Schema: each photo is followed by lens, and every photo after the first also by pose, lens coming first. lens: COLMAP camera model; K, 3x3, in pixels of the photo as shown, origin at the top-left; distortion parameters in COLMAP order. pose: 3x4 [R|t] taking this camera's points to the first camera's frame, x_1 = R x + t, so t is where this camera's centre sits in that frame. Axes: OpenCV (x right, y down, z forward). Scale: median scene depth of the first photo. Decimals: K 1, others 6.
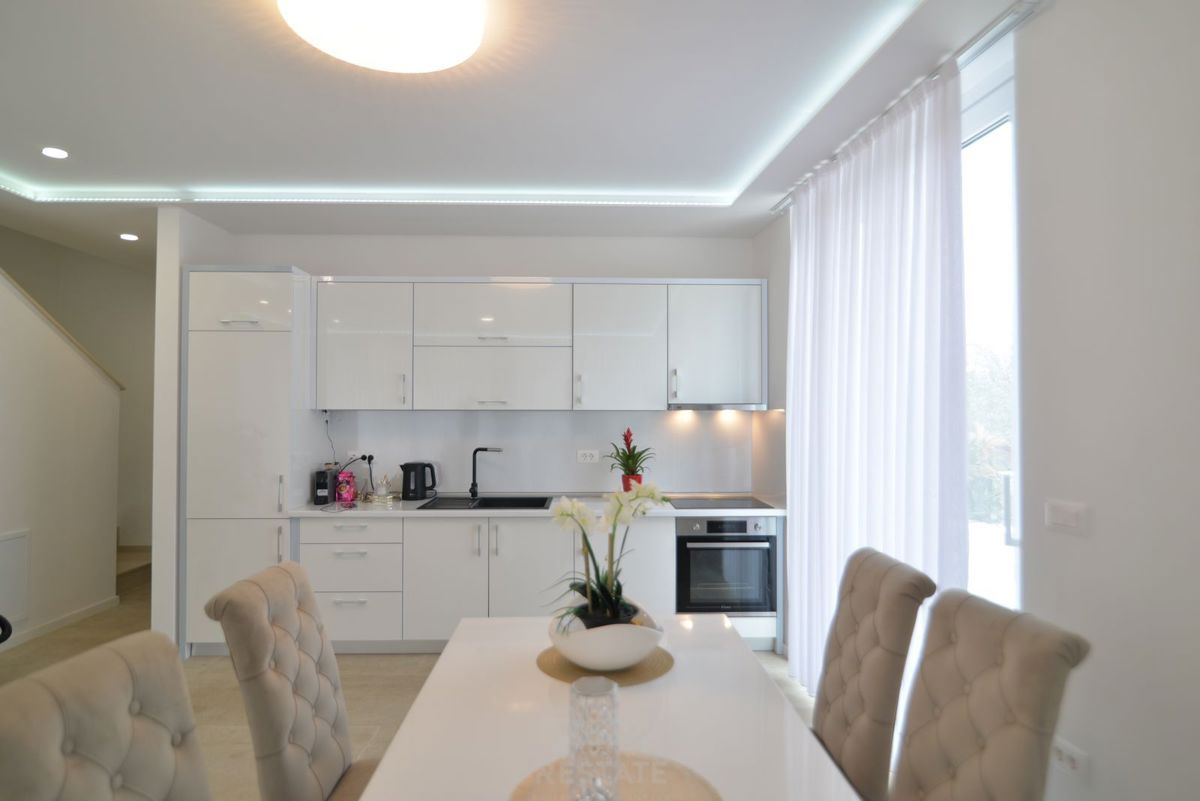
lens RADIAL K [[646.6, 0, 604.5], [0, 646.6, 396.9], [0, 0, 1]] dist [-0.005977, -0.001136]
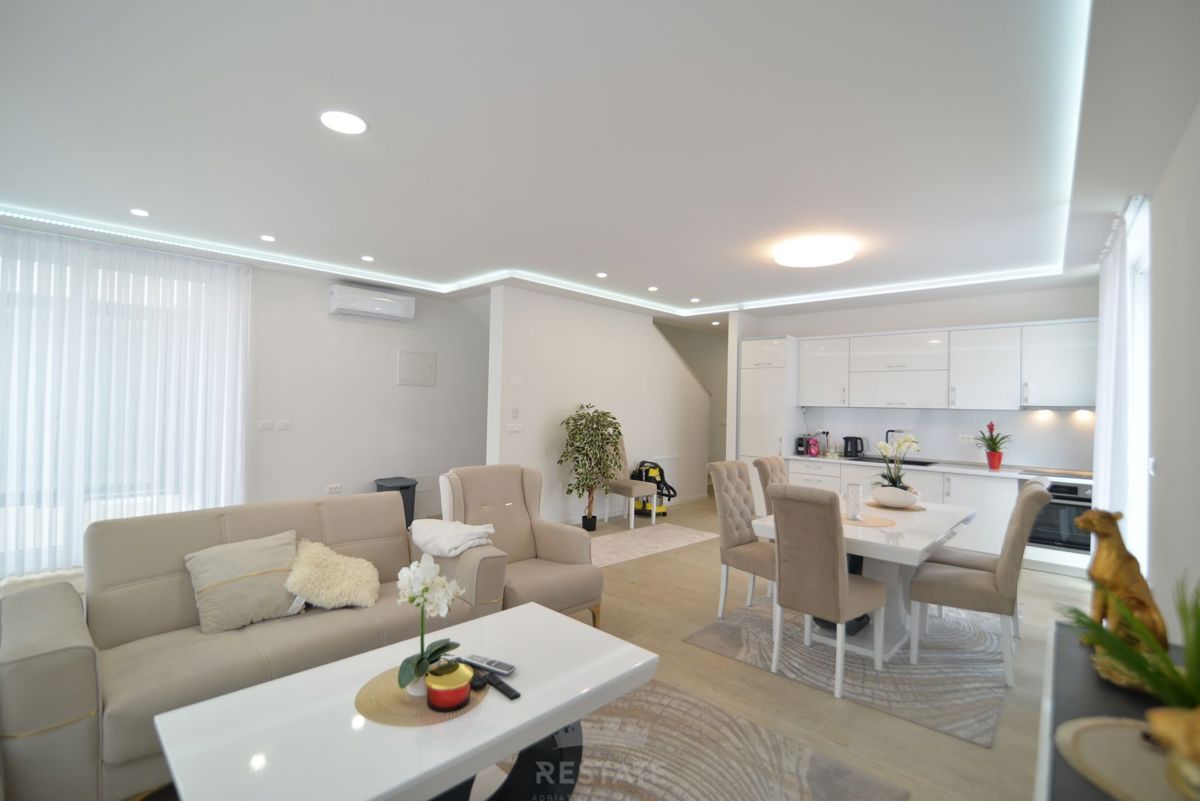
lens RADIAL K [[549.6, 0, 603.4], [0, 549.6, 396.4], [0, 0, 1]] dist [-0.003075, -0.000232]
pose [[0.699438, 0.003488, -0.714685, 0.325266], [-0.005816, 0.999983, -0.000812, -0.004643], [0.714670, 0.004725, 0.699446, -0.576901]]
